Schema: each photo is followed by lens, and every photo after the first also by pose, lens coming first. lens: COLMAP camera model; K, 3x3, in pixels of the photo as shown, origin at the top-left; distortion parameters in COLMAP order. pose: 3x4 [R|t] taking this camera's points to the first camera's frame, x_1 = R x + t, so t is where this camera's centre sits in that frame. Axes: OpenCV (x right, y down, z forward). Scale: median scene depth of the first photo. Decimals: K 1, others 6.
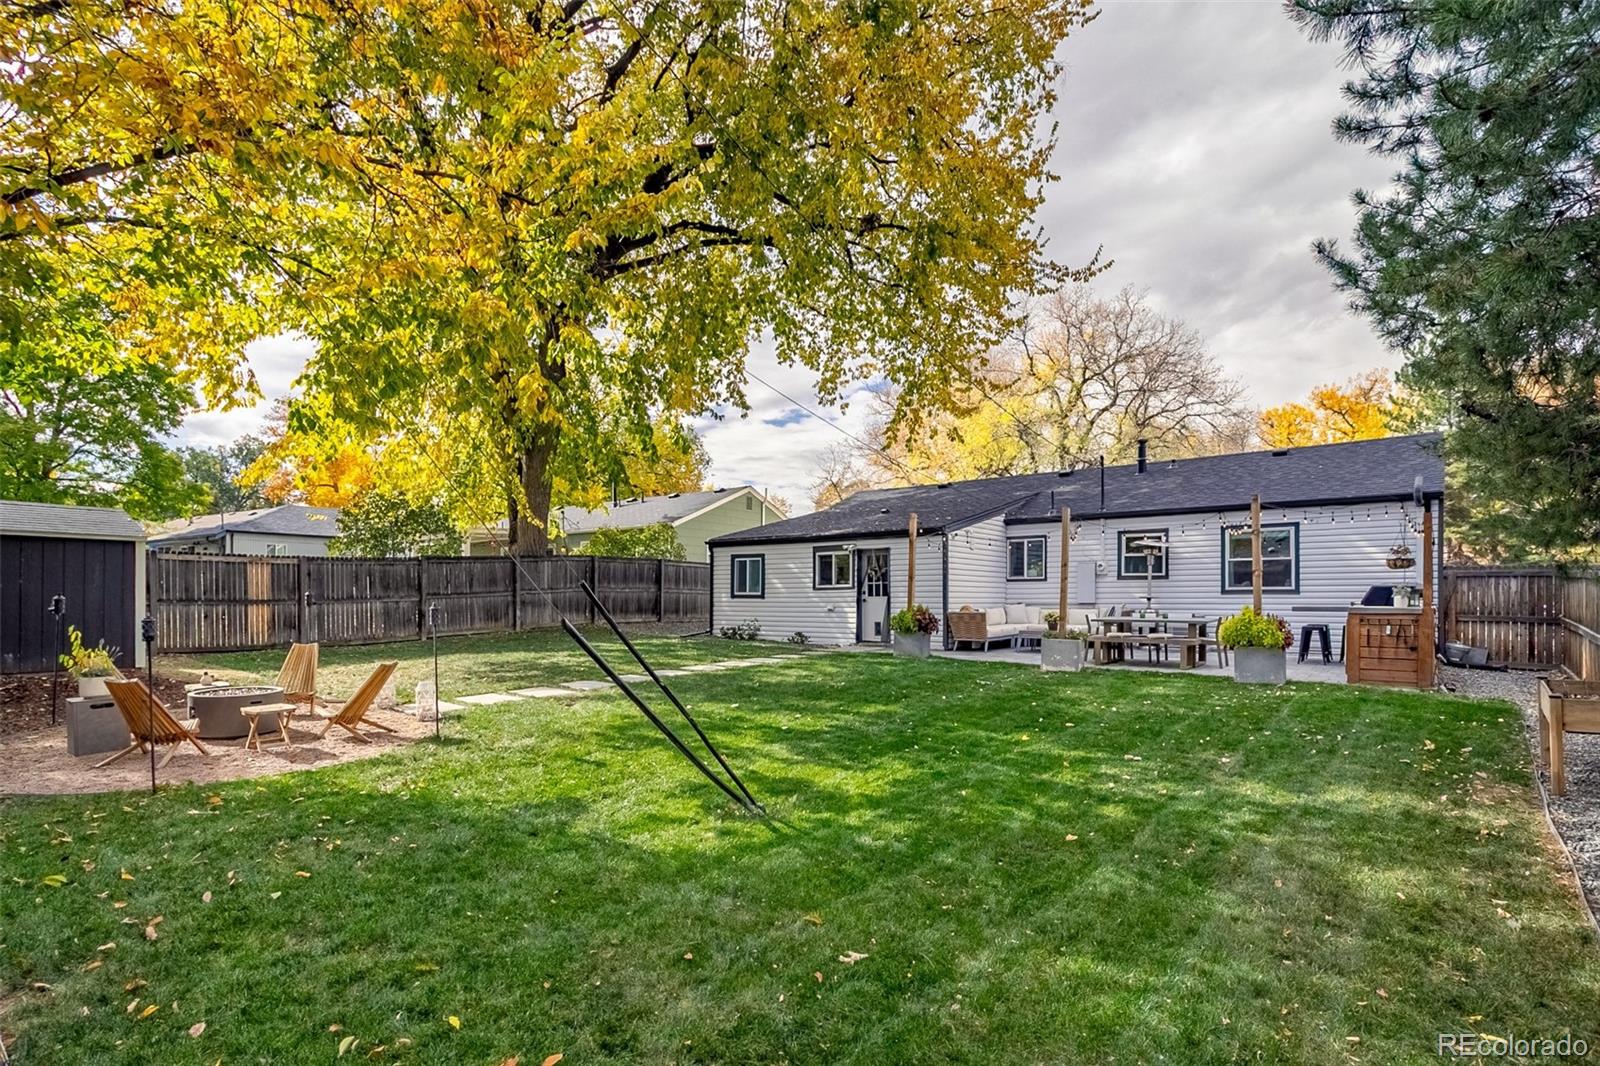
lens RADIAL K [[827.4, 0, 801.8], [0, 827.4, 645.8], [0, 0, 1]] dist [-0.038856, 0.001313]
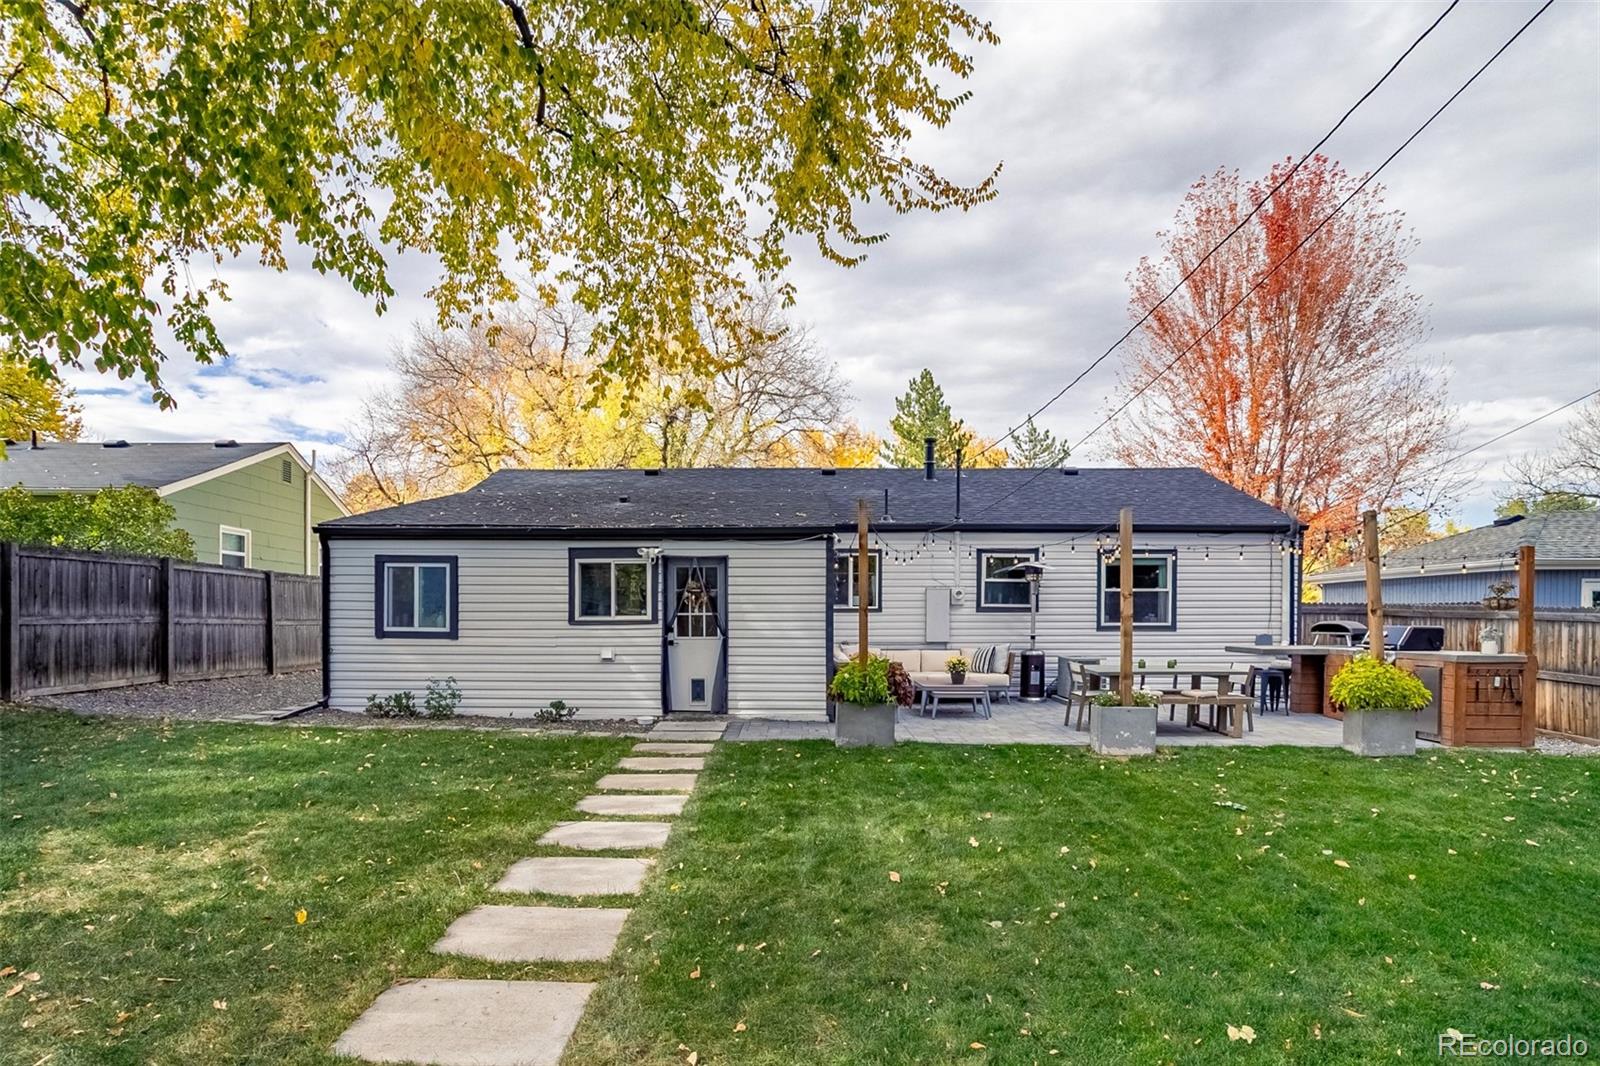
lens RADIAL K [[827.4, 0, 801.8], [0, 827.4, 645.8], [0, 0, 1]] dist [-0.038856, 0.001313]
pose [[0.780419, -0.019147, 0.624964, -0.228963], [0.030766, 0.999496, -0.007797, -0.046326], [-0.624500, 0.025313, 0.780615, 0.489293]]
